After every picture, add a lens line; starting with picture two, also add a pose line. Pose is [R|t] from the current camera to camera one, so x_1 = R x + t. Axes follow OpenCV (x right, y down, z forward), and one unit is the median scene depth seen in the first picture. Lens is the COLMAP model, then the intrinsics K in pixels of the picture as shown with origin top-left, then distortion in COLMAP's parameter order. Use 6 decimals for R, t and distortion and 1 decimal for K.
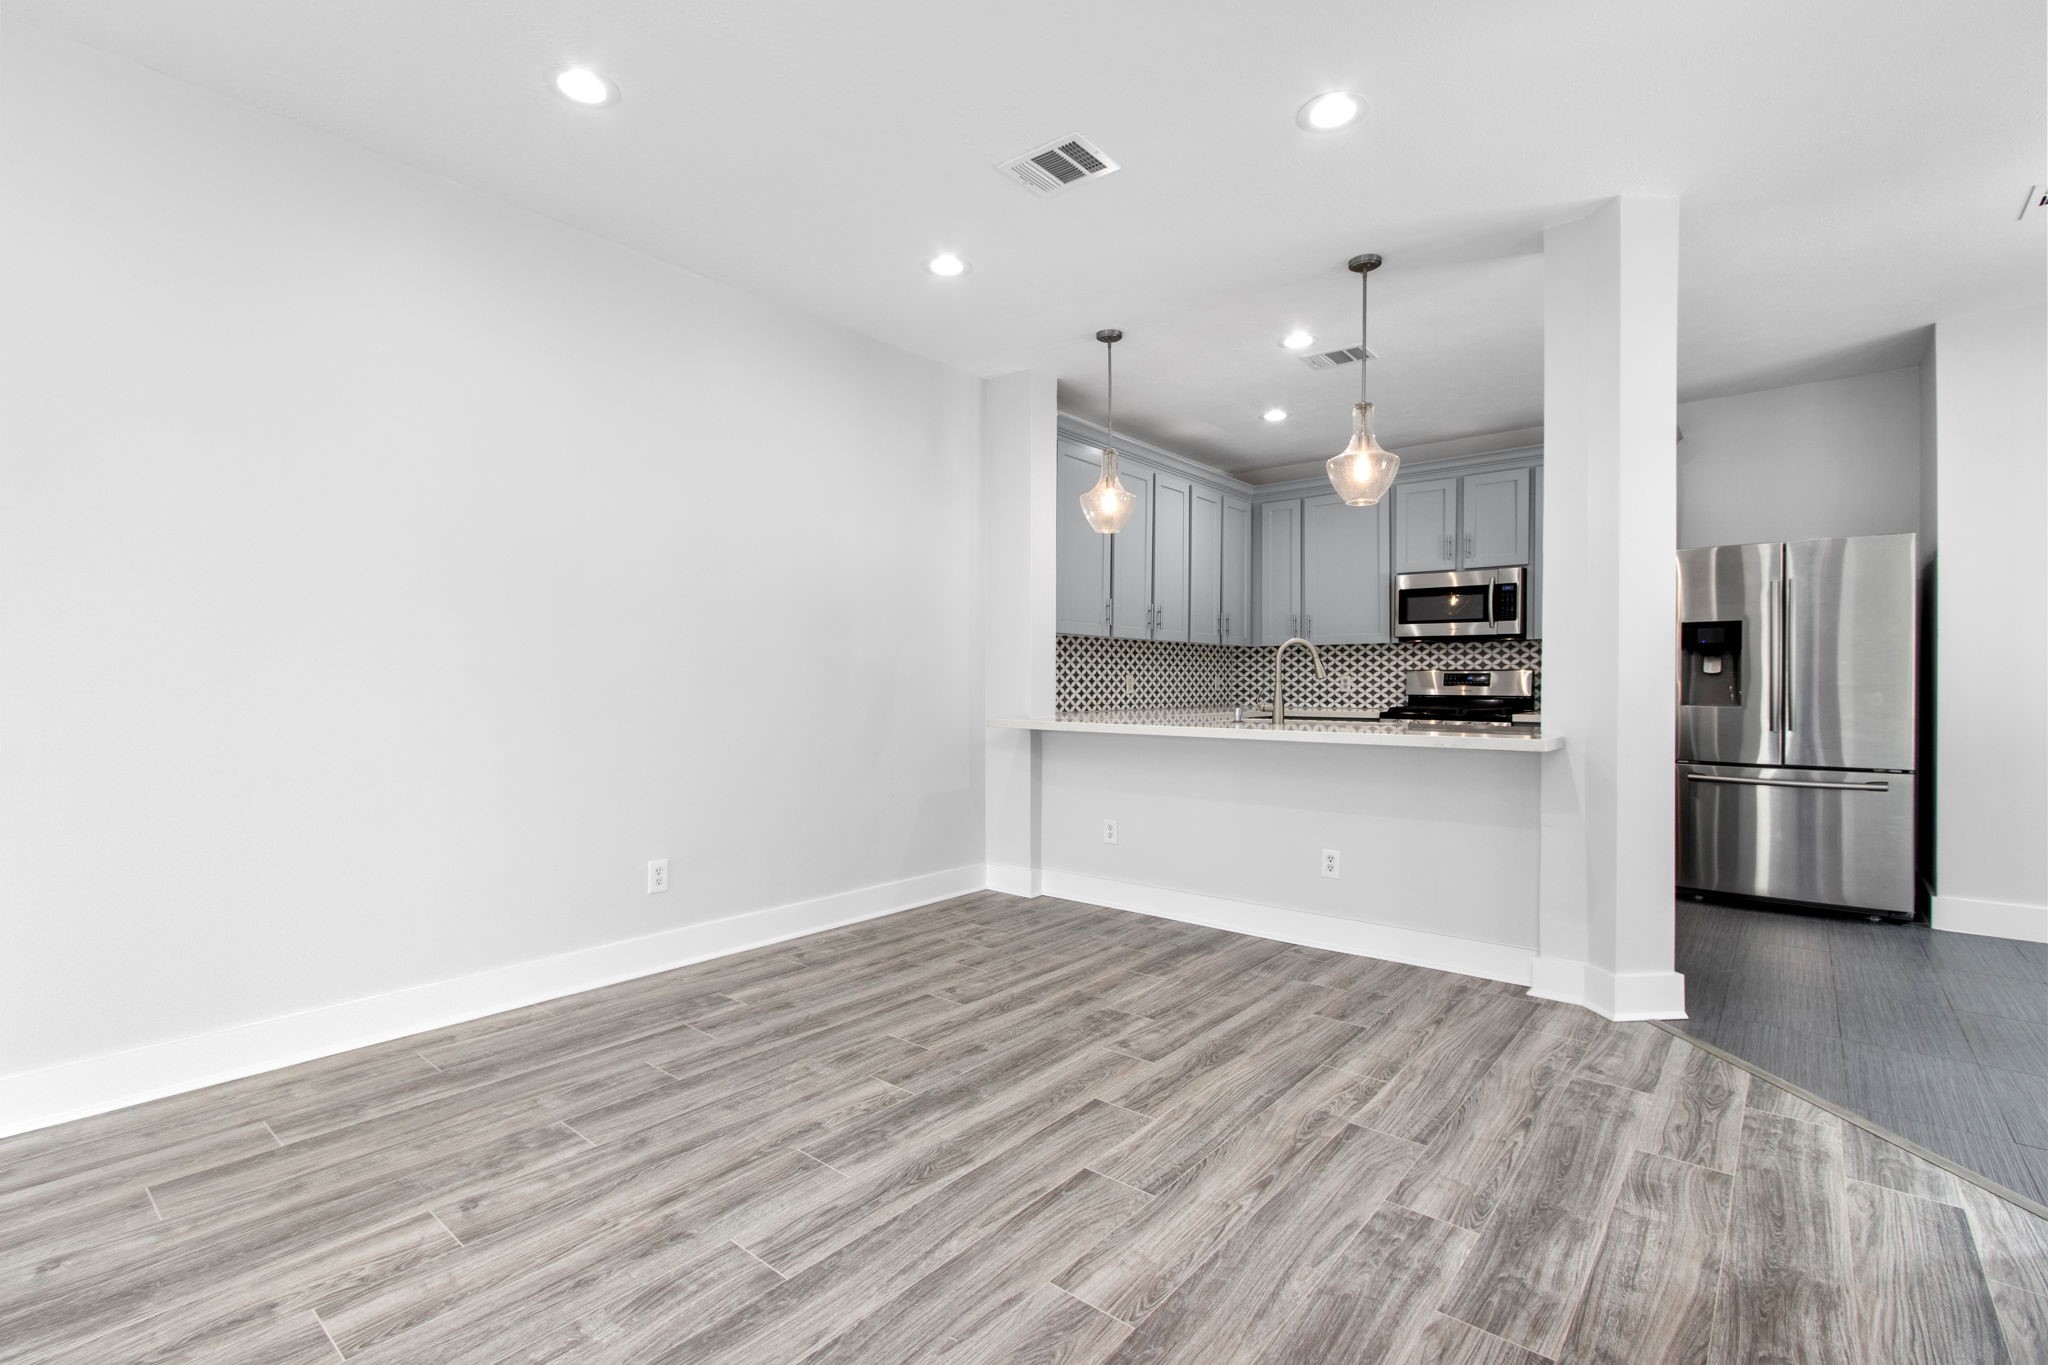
lens RADIAL K [[929.5, 0, 1015.9], [0, 929.5, 686.2], [0, 0, 1]] dist [-0.000477, -0.000353]
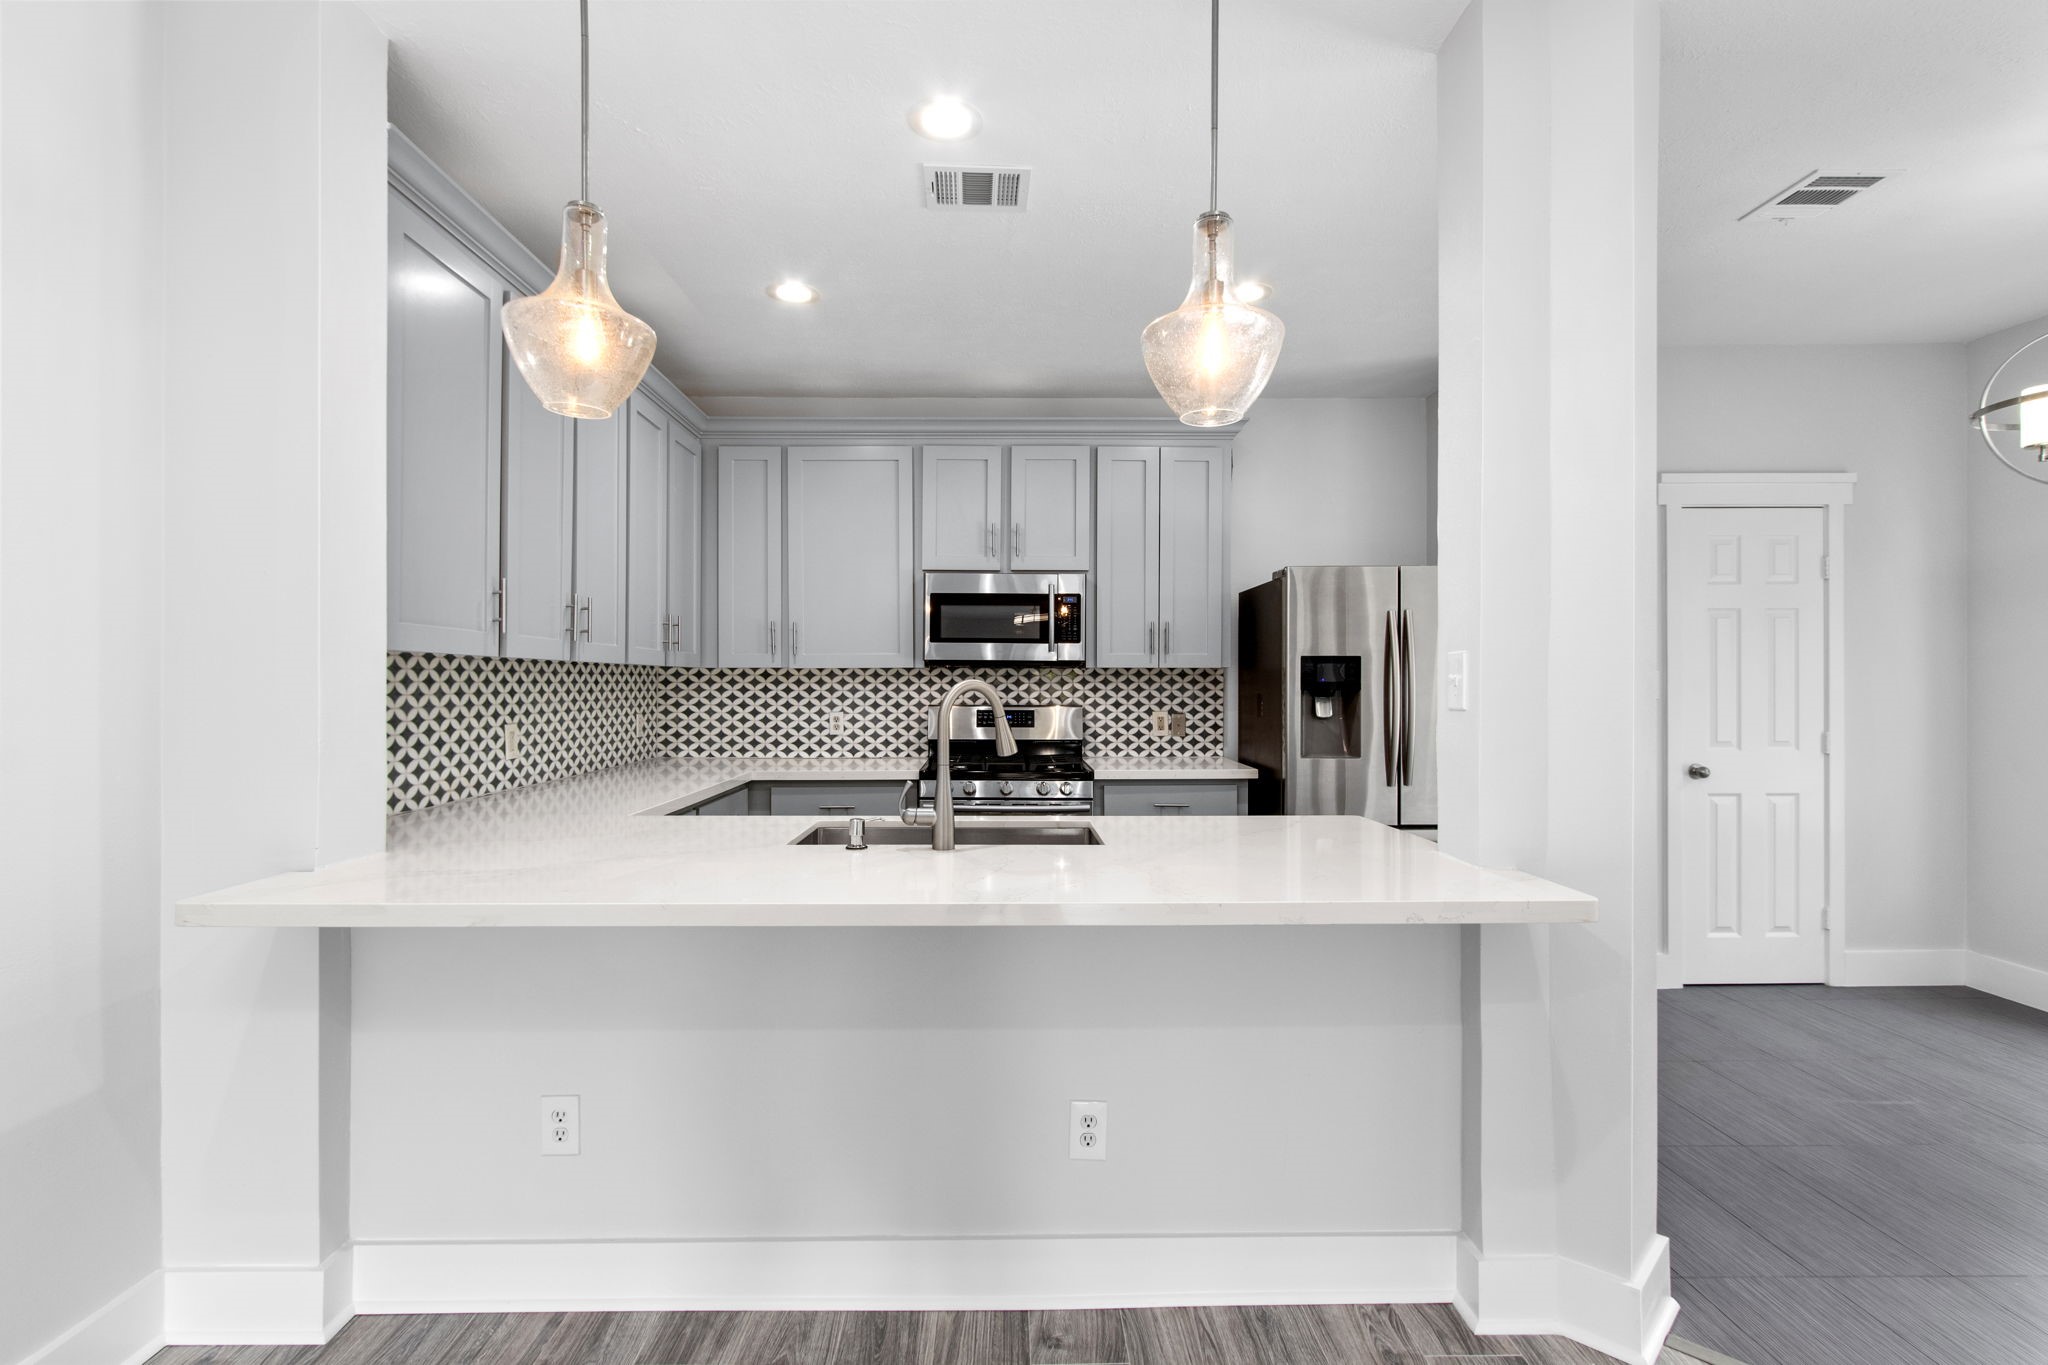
lens RADIAL K [[971.3, 0, 1015.3], [0, 971.3, 686.3], [0, 0, 1]] dist [-0.000512, -0.000800]
pose [[0.754714, -0.003295, 0.656046, -0.023485], [0.003919, 0.999992, 0.000514, -0.032739], [-0.656042, 0.002183, 0.754721, 0.393601]]
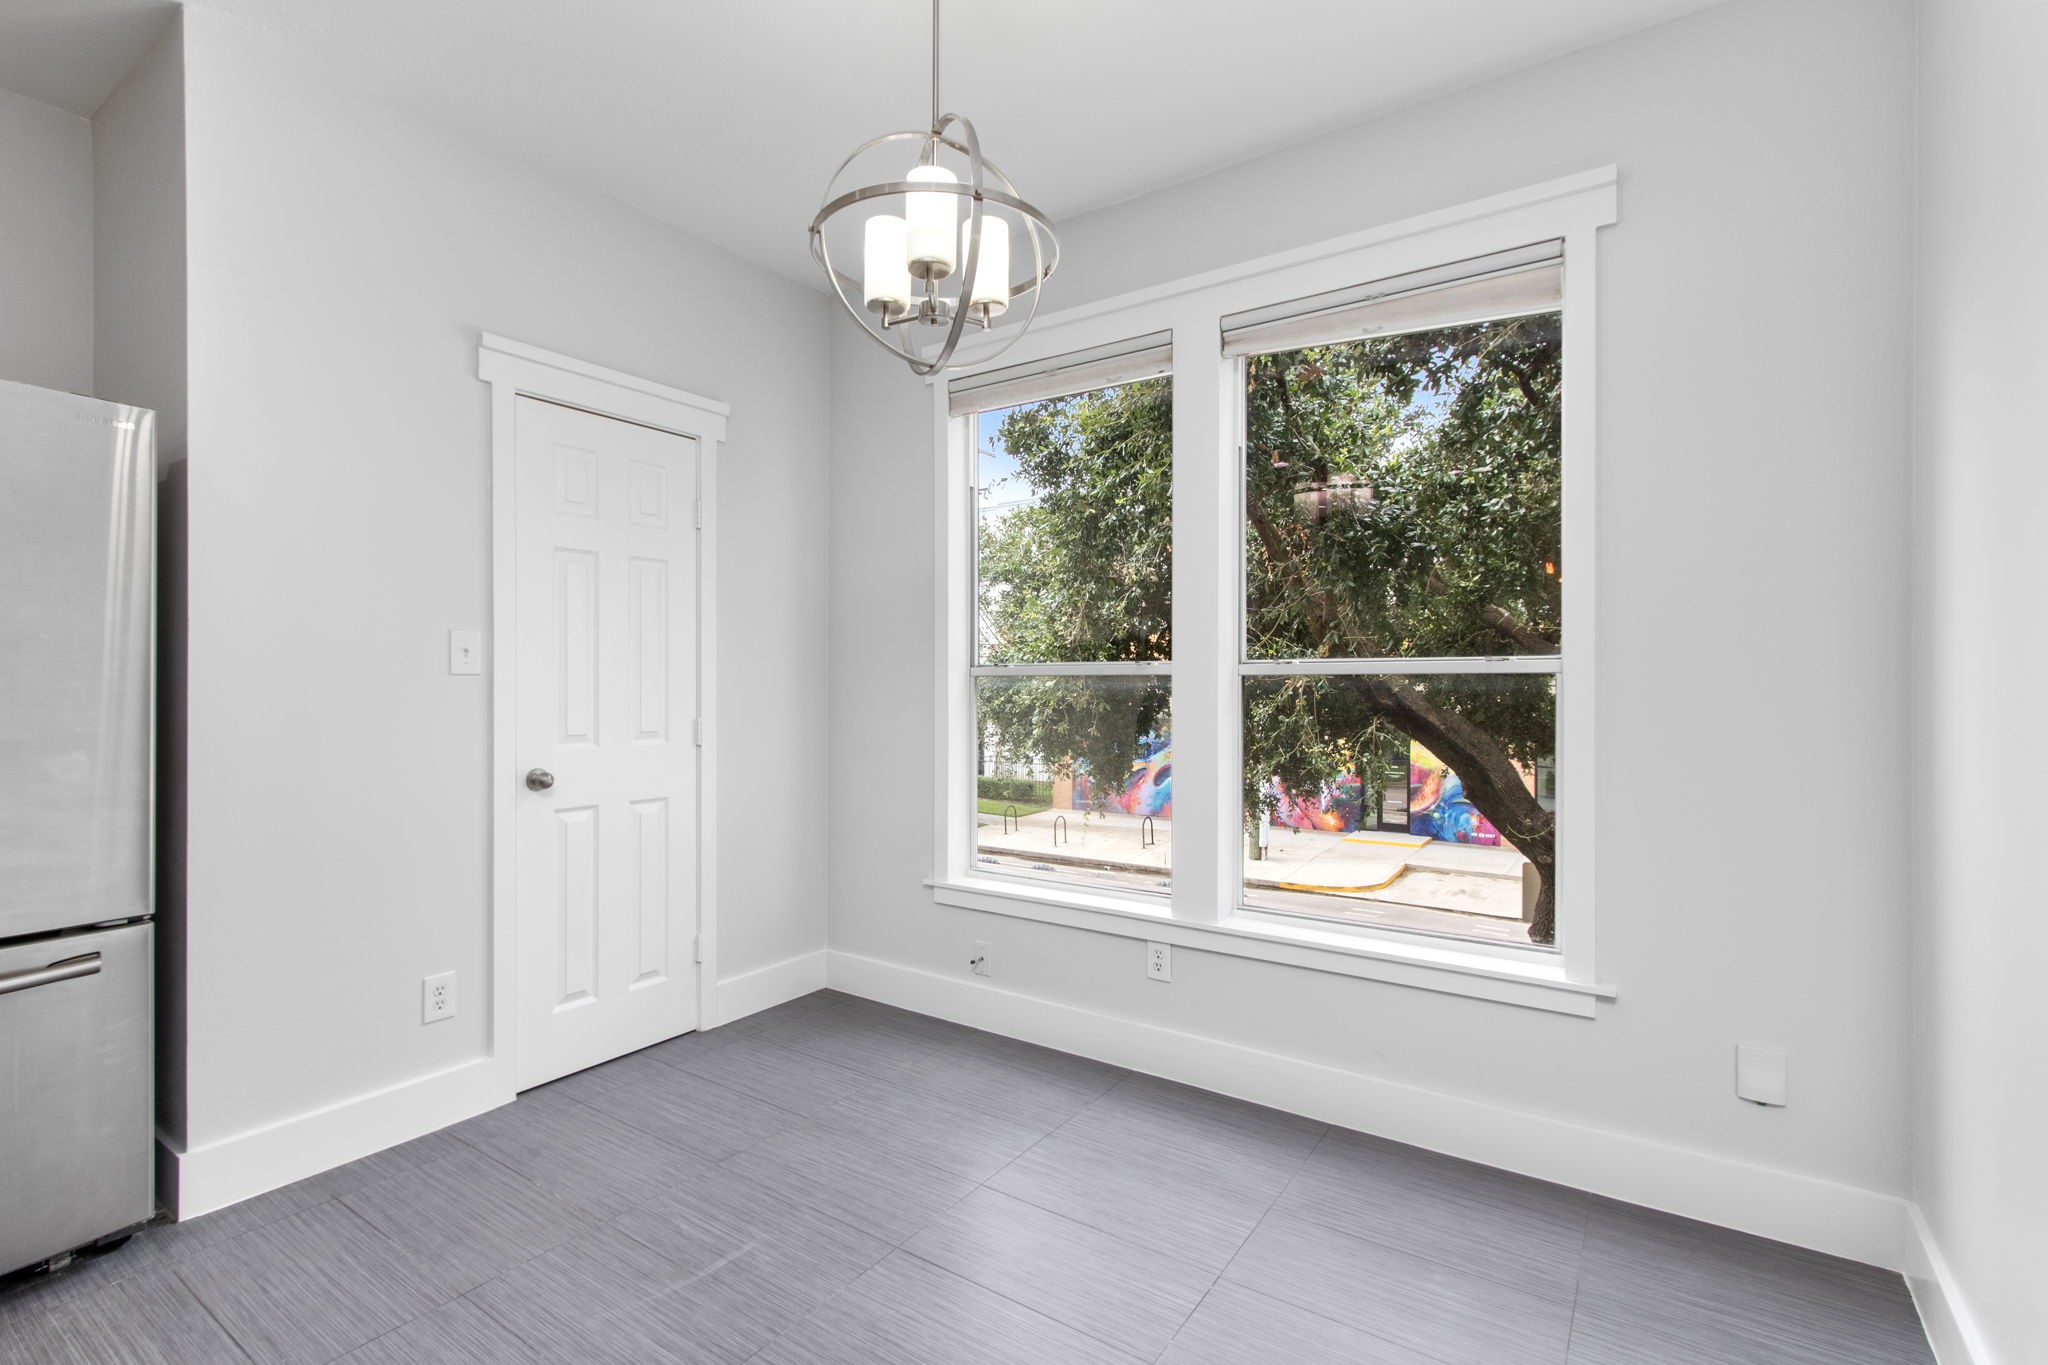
lens RADIAL K [[929.5, 0, 1015.9], [0, 929.5, 686.2], [0, 0, 1]] dist [-0.000477, -0.000353]
pose [[-0.096357, -0.003041, 0.995342, 0.302679], [0.001162, 0.999994, 0.003168, -0.017778], [-0.995346, 0.001462, -0.096353, 0.405466]]
